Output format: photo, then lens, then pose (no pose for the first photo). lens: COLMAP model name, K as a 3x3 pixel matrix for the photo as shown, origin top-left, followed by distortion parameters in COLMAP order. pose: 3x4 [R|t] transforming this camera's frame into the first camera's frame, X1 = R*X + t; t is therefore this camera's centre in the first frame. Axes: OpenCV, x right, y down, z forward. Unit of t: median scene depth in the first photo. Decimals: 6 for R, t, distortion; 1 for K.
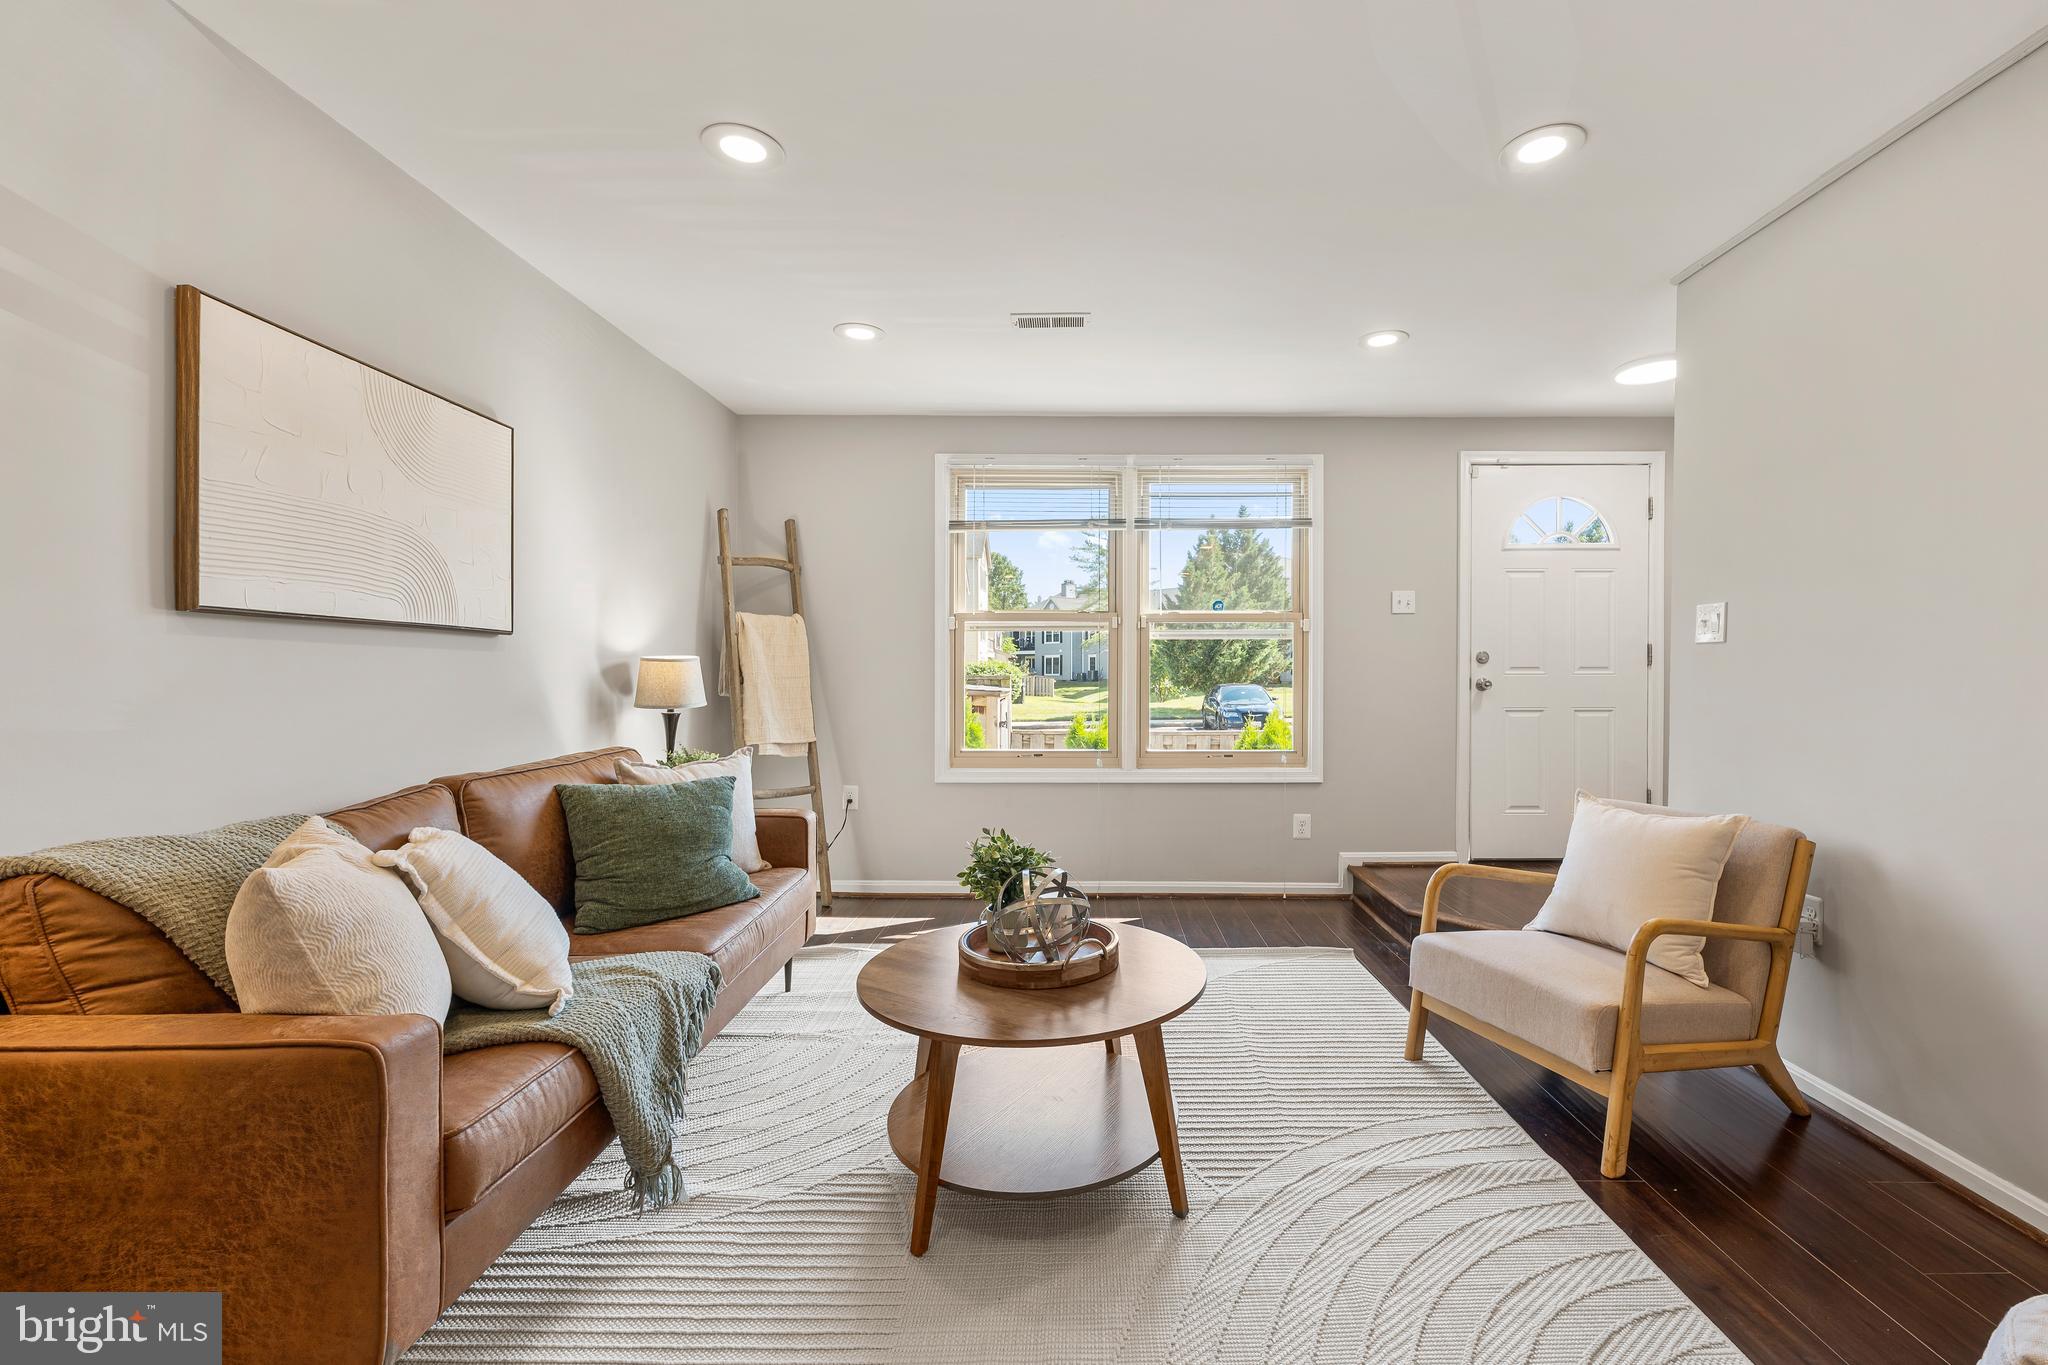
lens RADIAL K [[816.0, 0, 1033.7], [0, 816.0, 680.1], [0, 0, 1]] dist [0.001404, 0.000023]
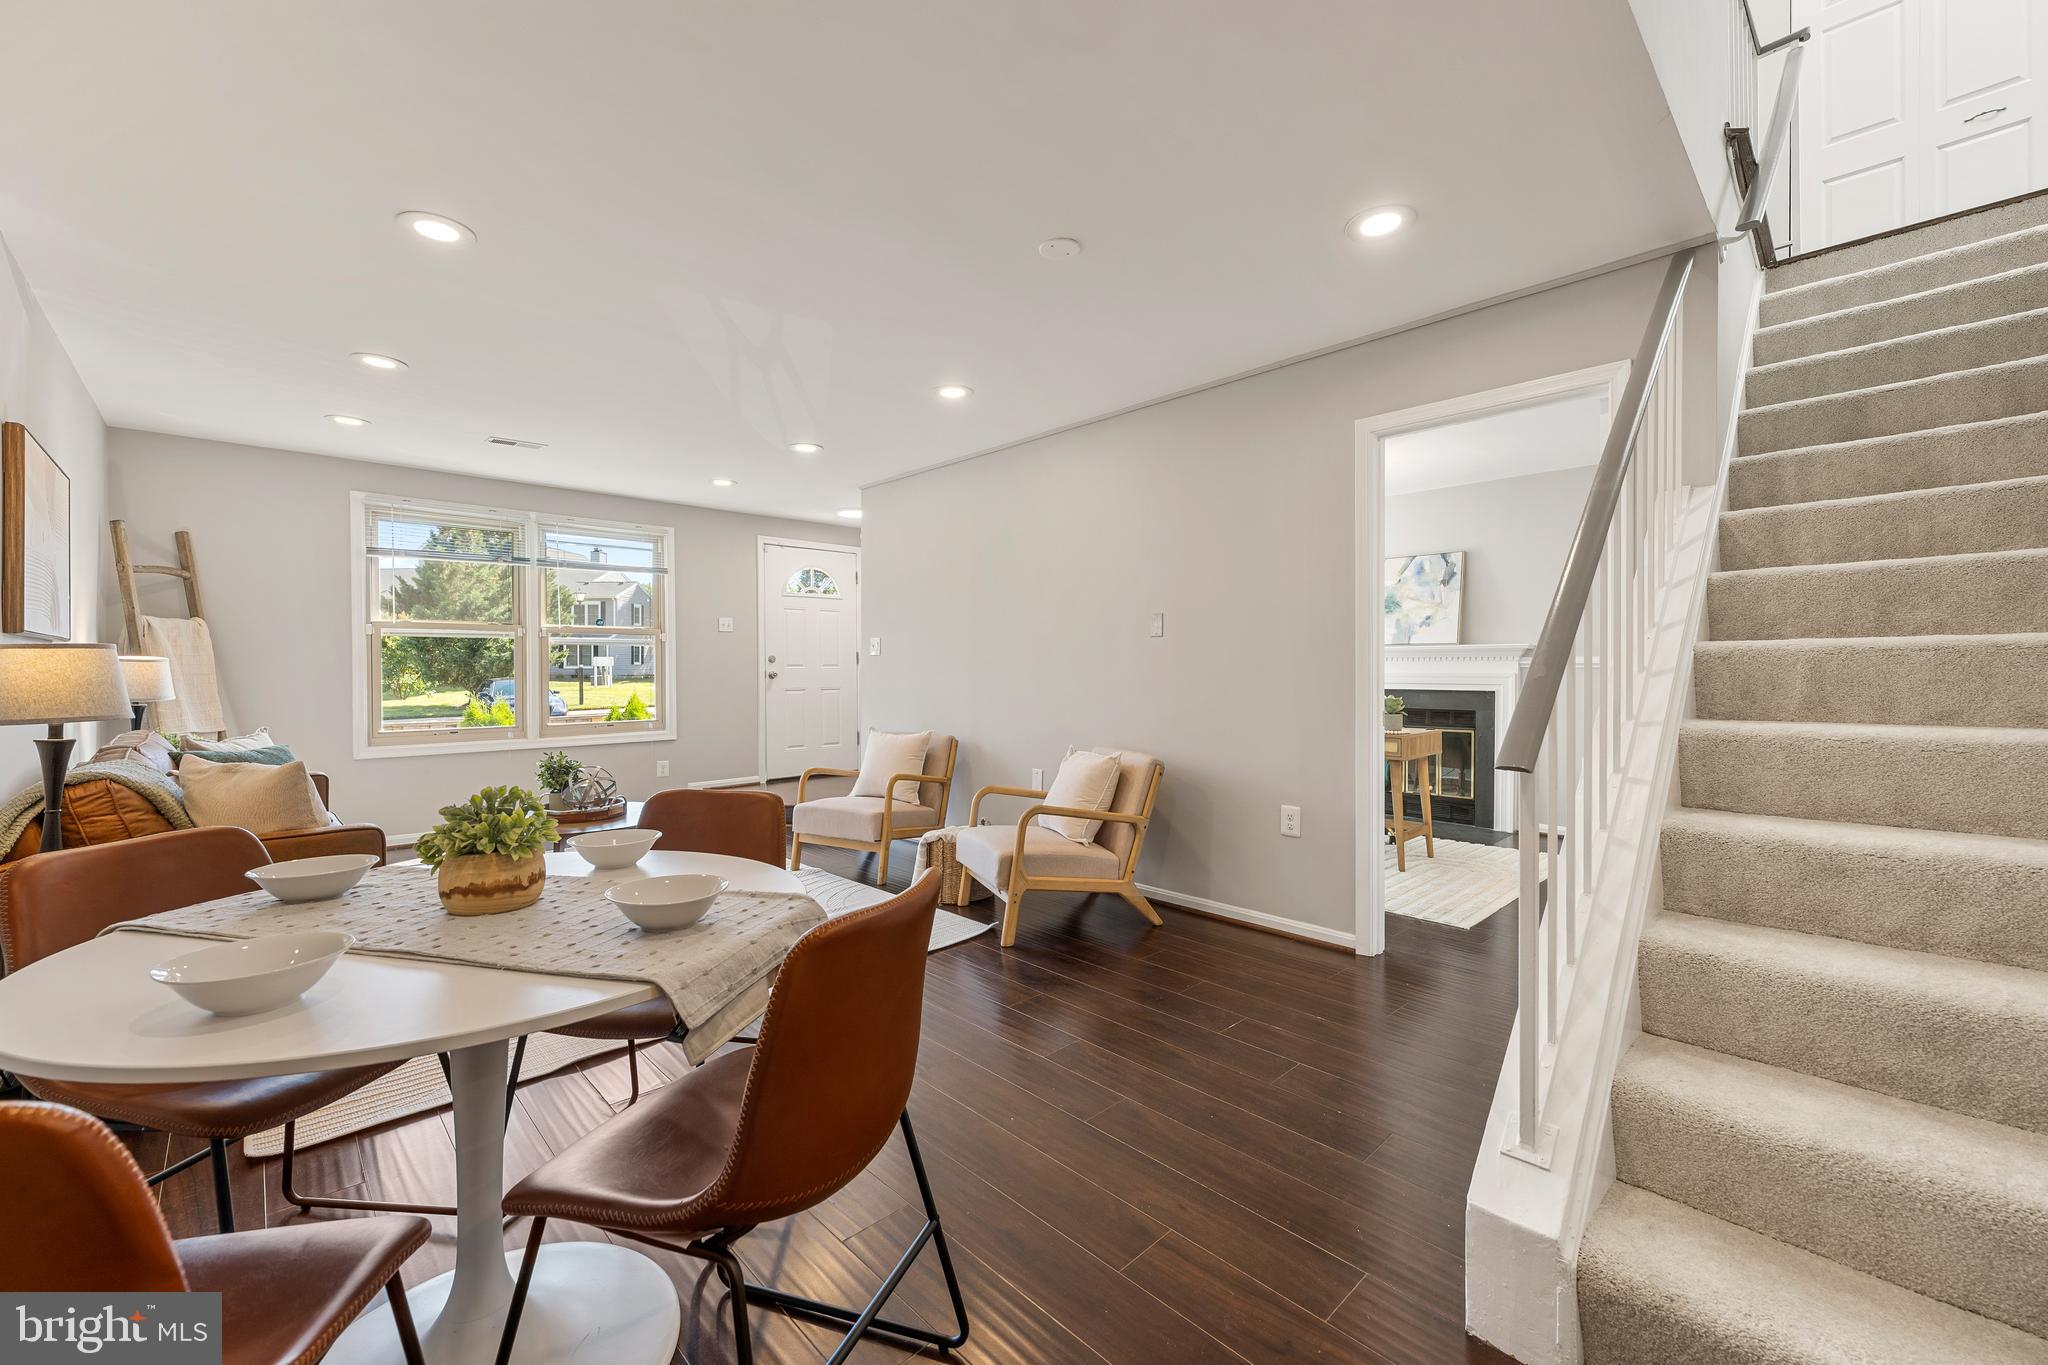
lens RADIAL K [[816.0, 0, 1033.7], [0, 816.0, 680.1], [0, 0, 1]] dist [0.001404, 0.000023]
pose [[0.674828, -0.014474, 0.737833, -0.325619], [0.013478, 0.999883, 0.007288, 0.005275], [-0.737852, 0.005026, 0.674944, -0.528754]]
